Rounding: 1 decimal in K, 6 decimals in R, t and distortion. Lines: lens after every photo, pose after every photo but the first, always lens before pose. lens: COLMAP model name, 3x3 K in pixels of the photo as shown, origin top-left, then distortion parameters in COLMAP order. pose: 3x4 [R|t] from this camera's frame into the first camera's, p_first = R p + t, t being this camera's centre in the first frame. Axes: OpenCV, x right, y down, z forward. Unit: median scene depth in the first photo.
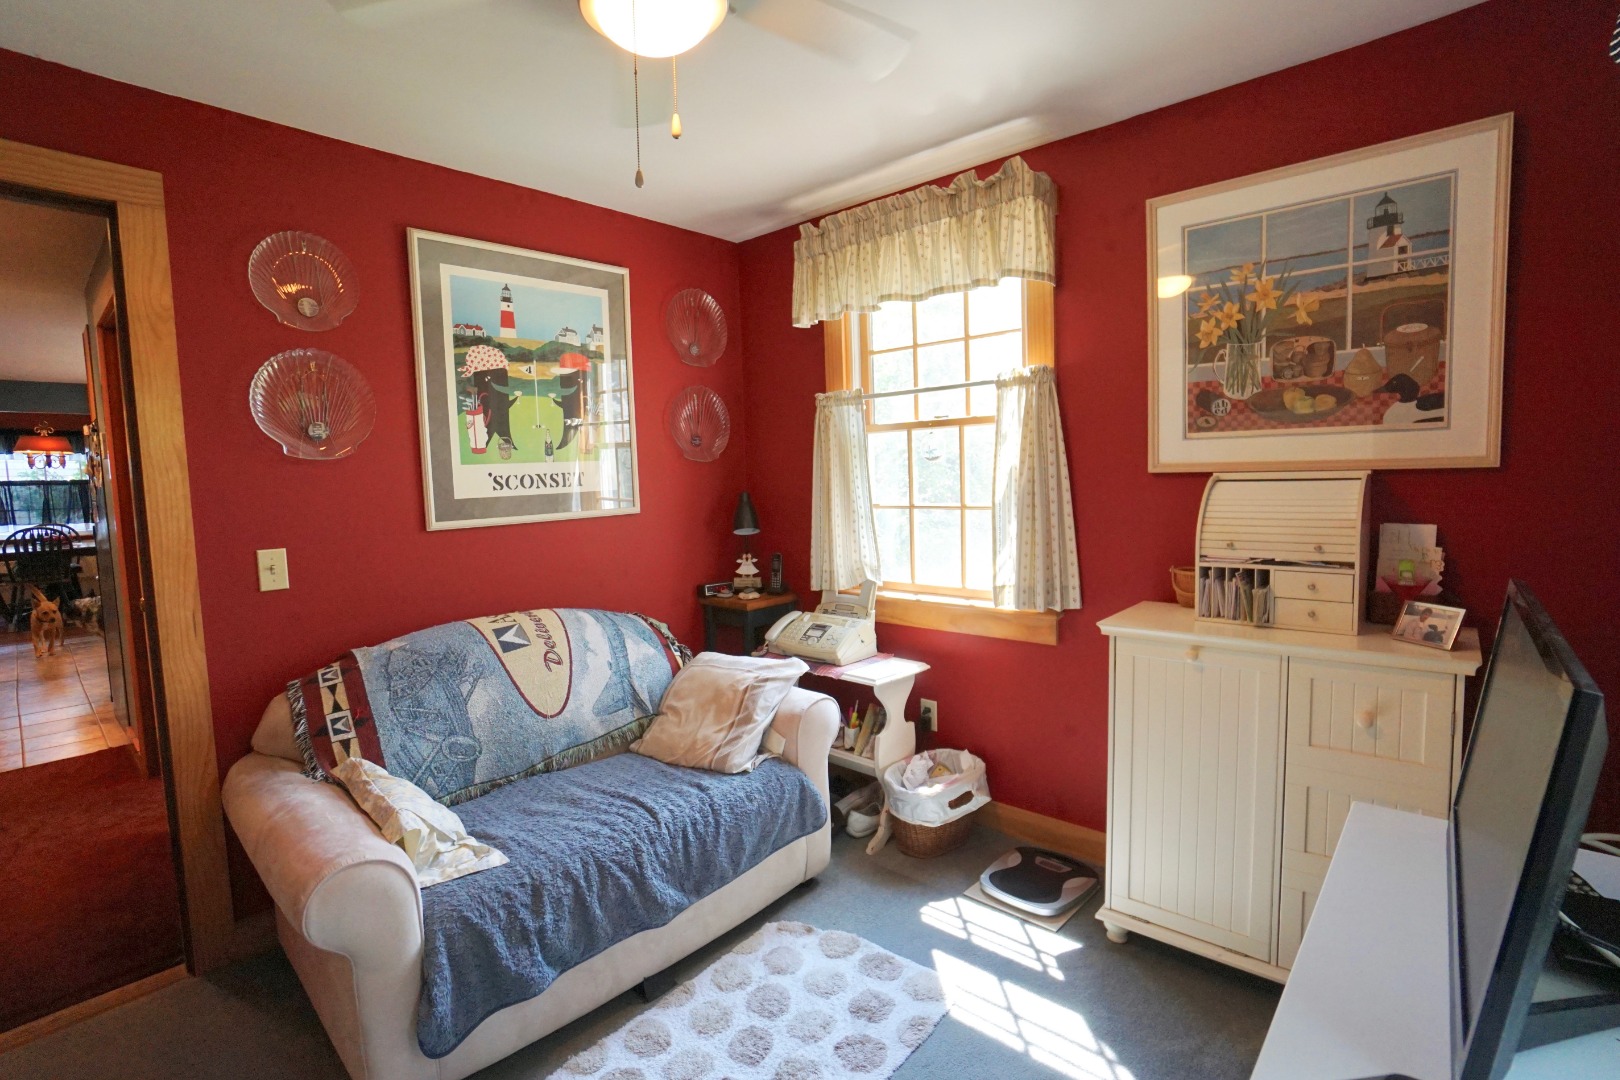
lens RADIAL K [[740.8, 0, 807.0], [0, 740.8, 536.3], [0, 0, 1]] dist [-0.030205, 0.001687]
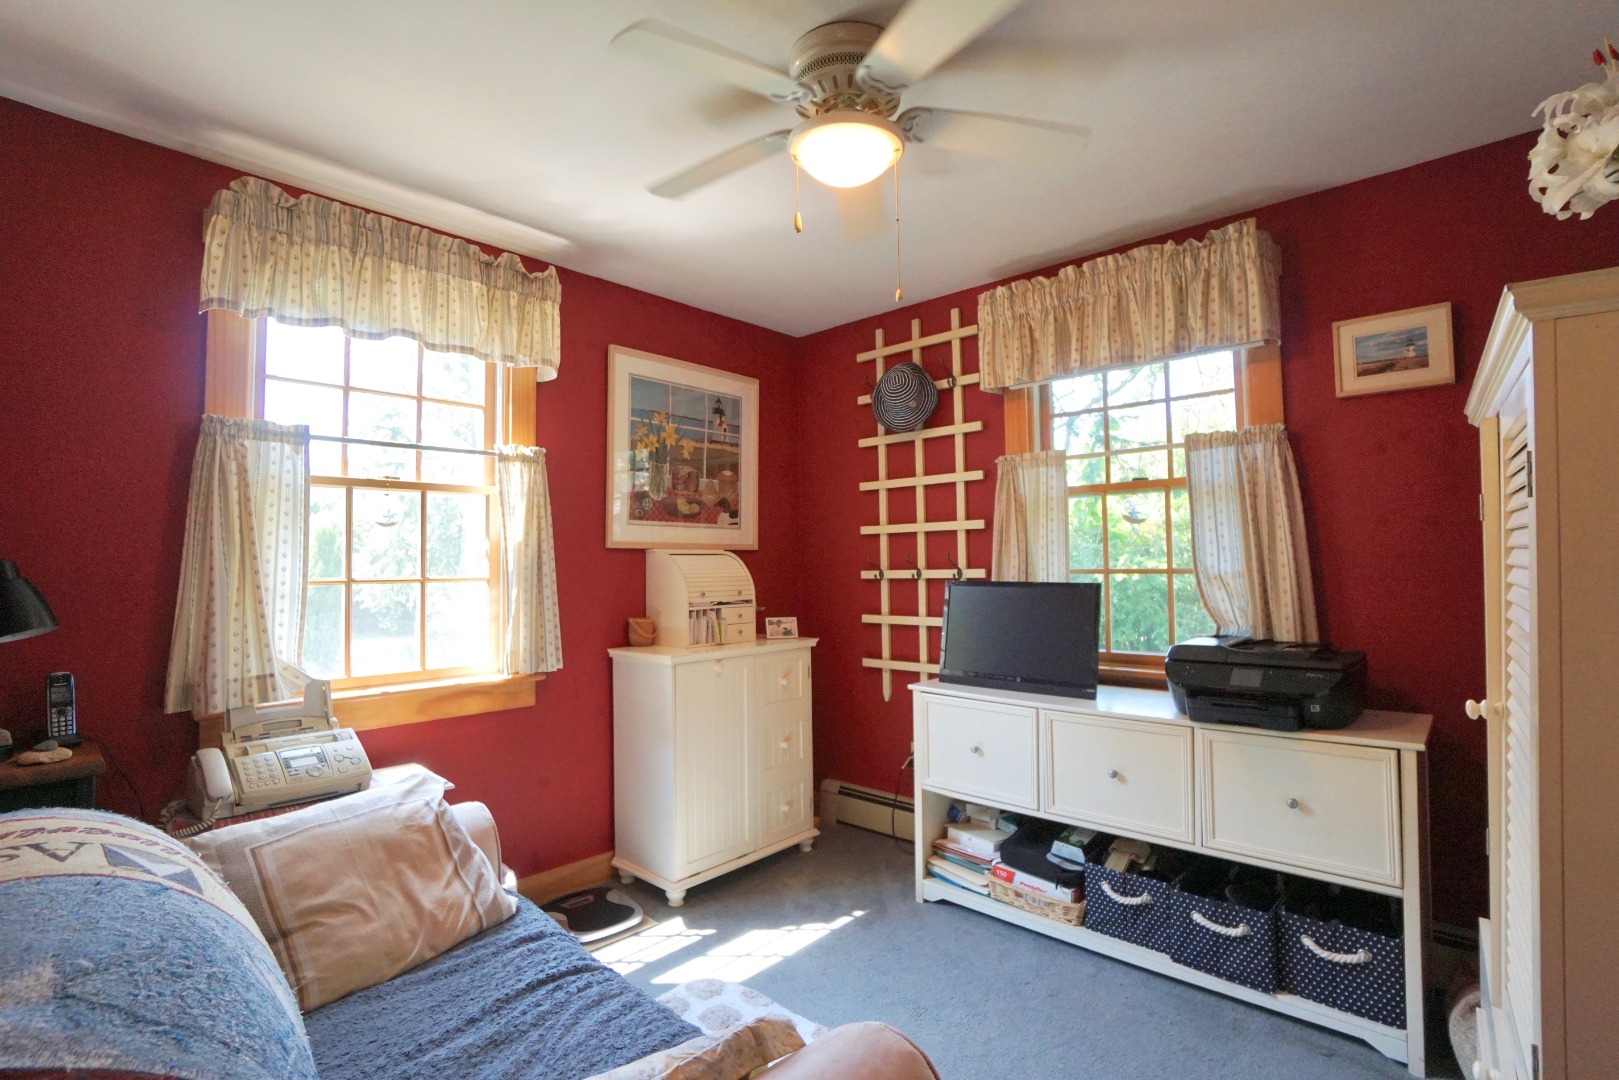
lens RADIAL K [[740.4, 0, 805.6], [0, 740.4, 536.8], [0, 0, 1]] dist [-0.030205, 0.001687]
pose [[0.037607, 0.061476, 0.997400, -0.914824], [0.088688, 0.993962, -0.064608, 0.010352], [-0.995349, 0.090887, 0.031928, 0.683326]]
